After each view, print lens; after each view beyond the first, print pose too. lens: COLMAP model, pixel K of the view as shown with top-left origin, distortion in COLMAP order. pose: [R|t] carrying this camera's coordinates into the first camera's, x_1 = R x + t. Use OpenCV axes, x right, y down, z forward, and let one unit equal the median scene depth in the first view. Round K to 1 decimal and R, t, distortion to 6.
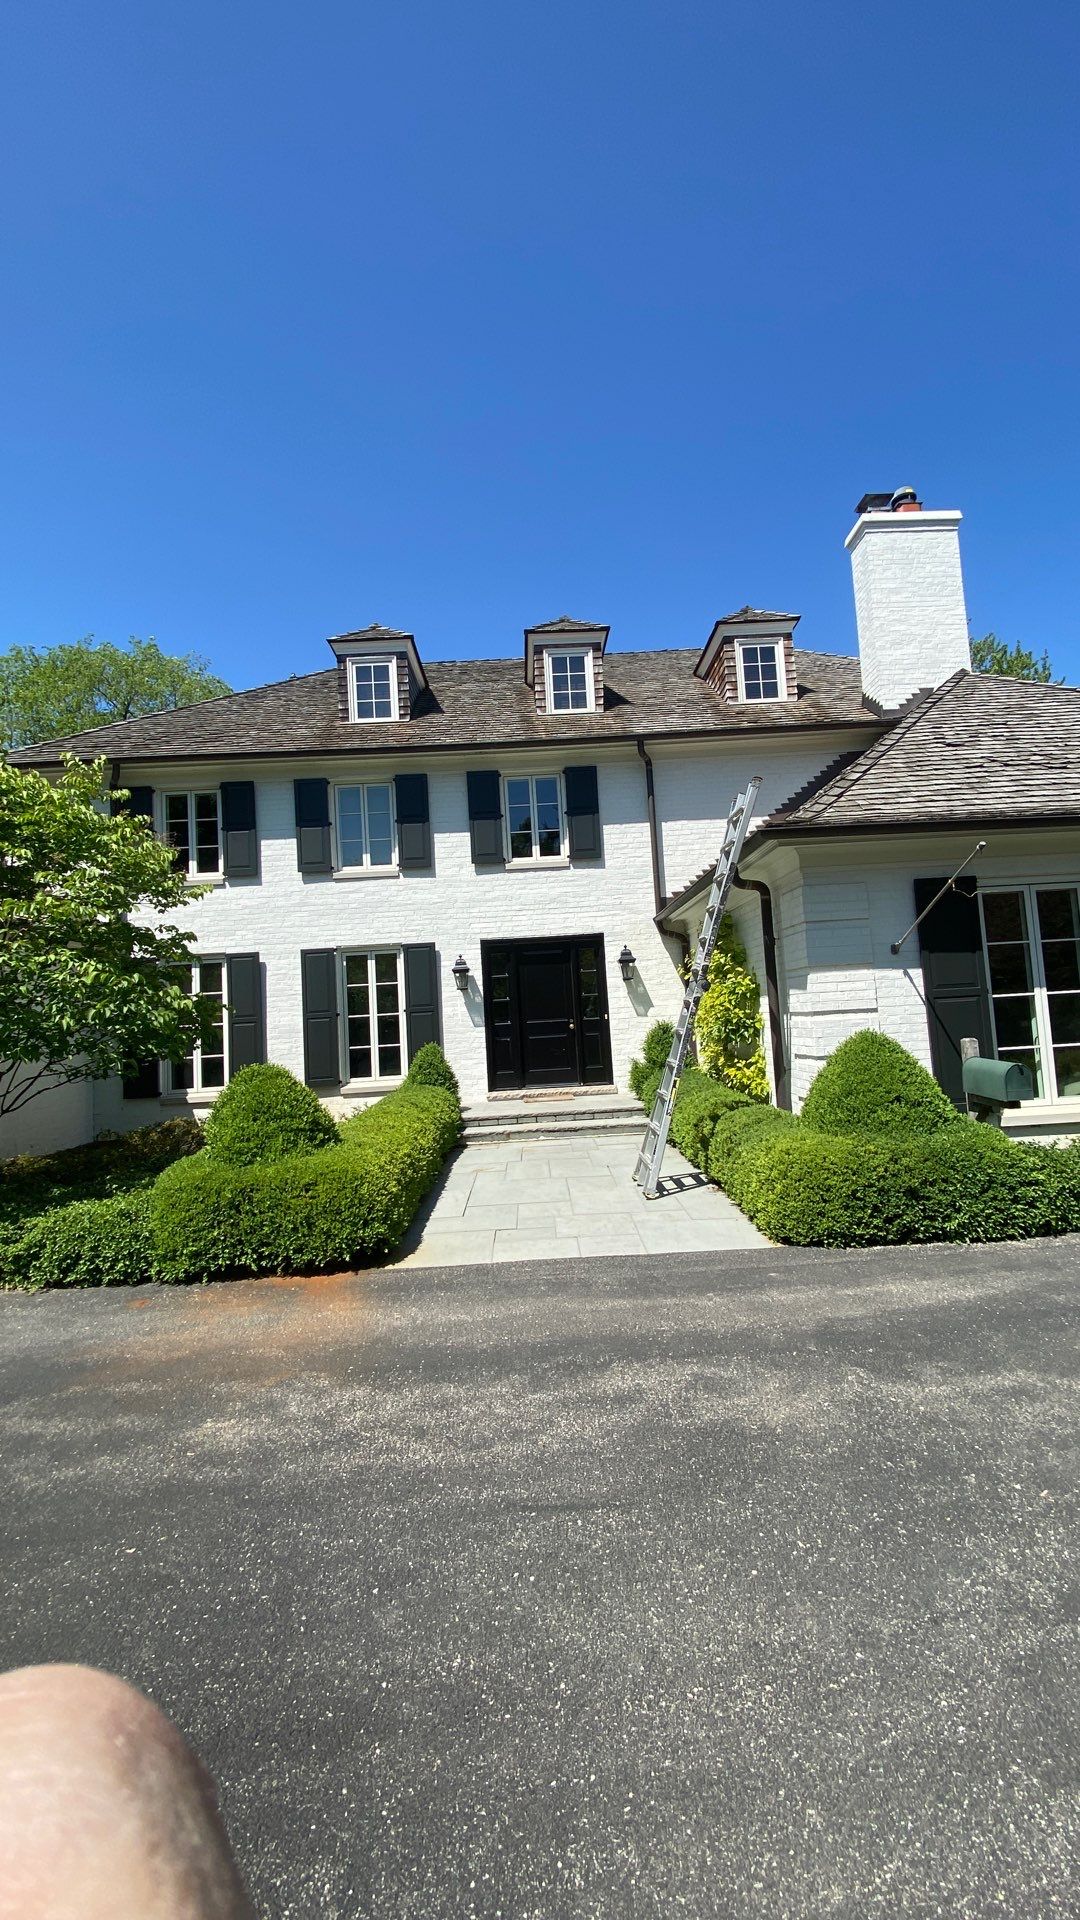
lens RADIAL K [[764.3, 0, 540.0], [0, 764.3, 960.0], [0, 0, 1]] dist [0.000861, 0.000005]
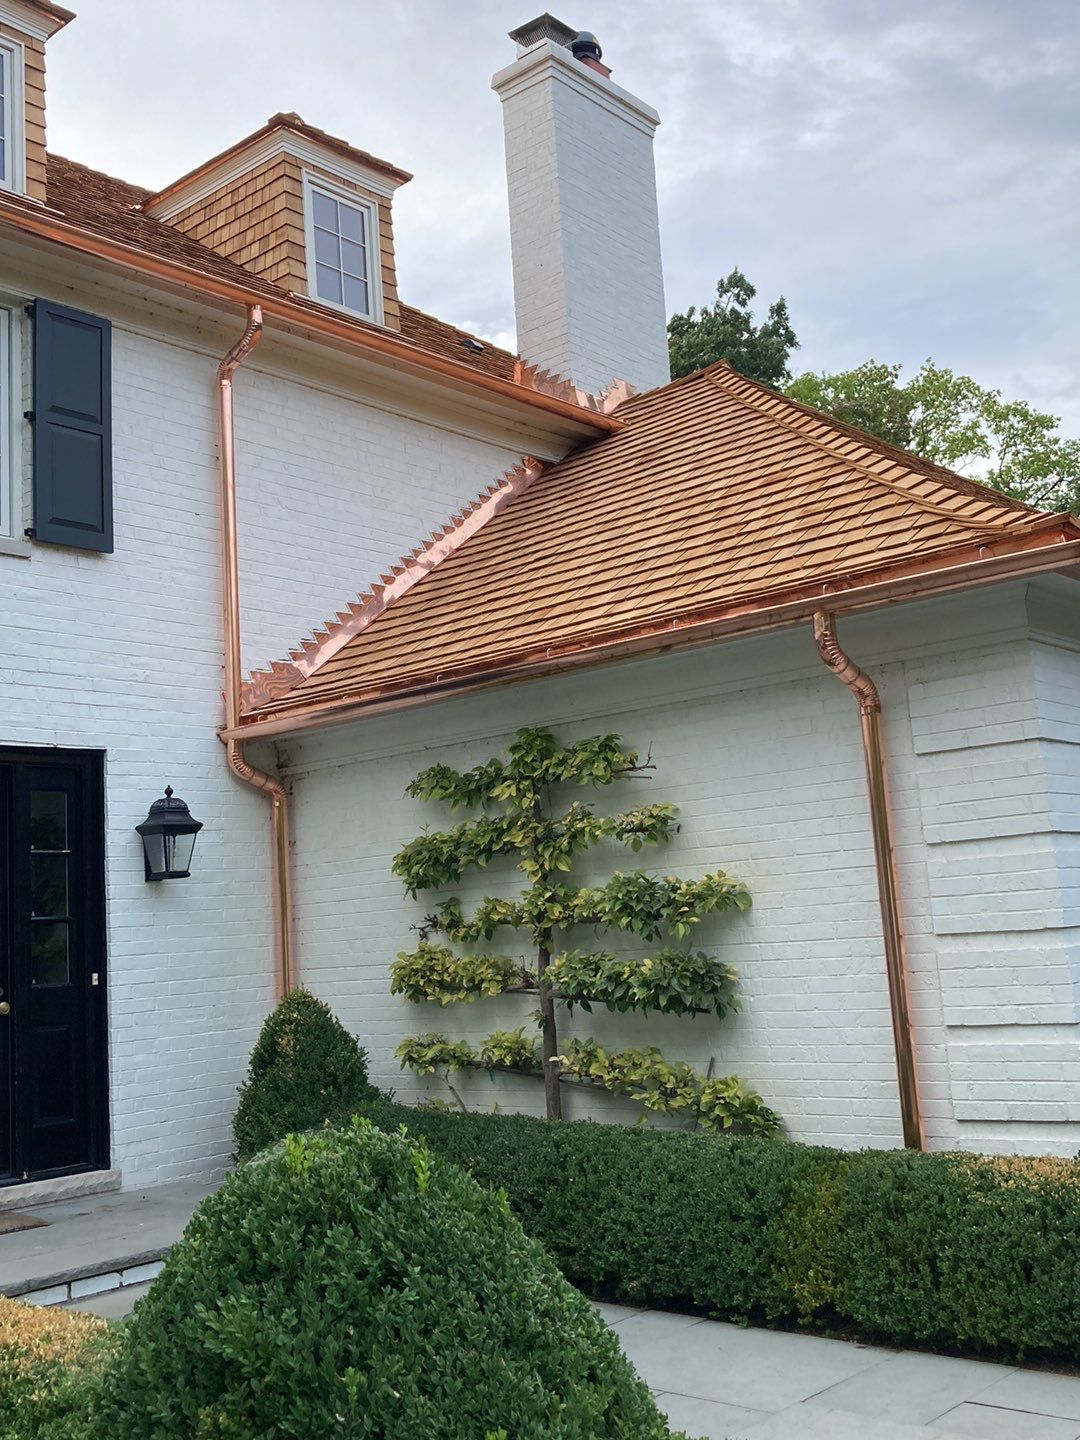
lens RADIAL K [[1477.5, 0, 539.1], [0, 1477.5, 691.7], [0, 0, 1]] dist [0.037093, -0.009937]
pose [[0.675204, 0.139016, 0.724413, -0.303851], [-0.028558, 0.986271, -0.162649, 0.048139], [-0.737078, 0.089134, 0.669904, 0.353590]]
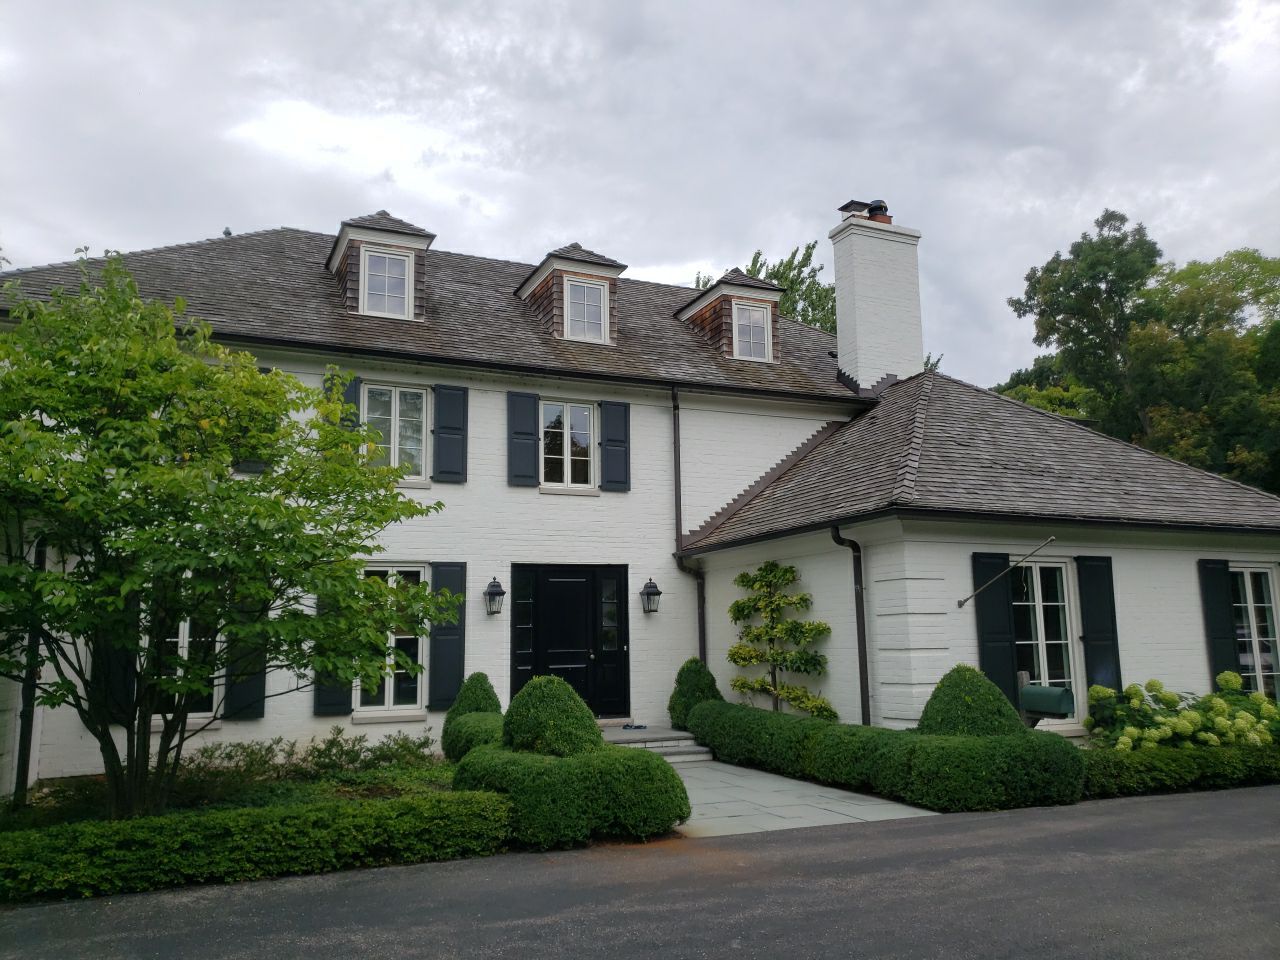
lens RADIAL K [[968.4, 0, 639.0], [0, 968.4, 454.8], [0, 0, 1]] dist [0.025050, -0.000832]
pose [[0.922136, 0.118025, 0.368423, -0.397637], [-0.066527, 0.986518, -0.149521, 0.012497], [-0.381103, 0.113369, 0.917555, -0.209384]]
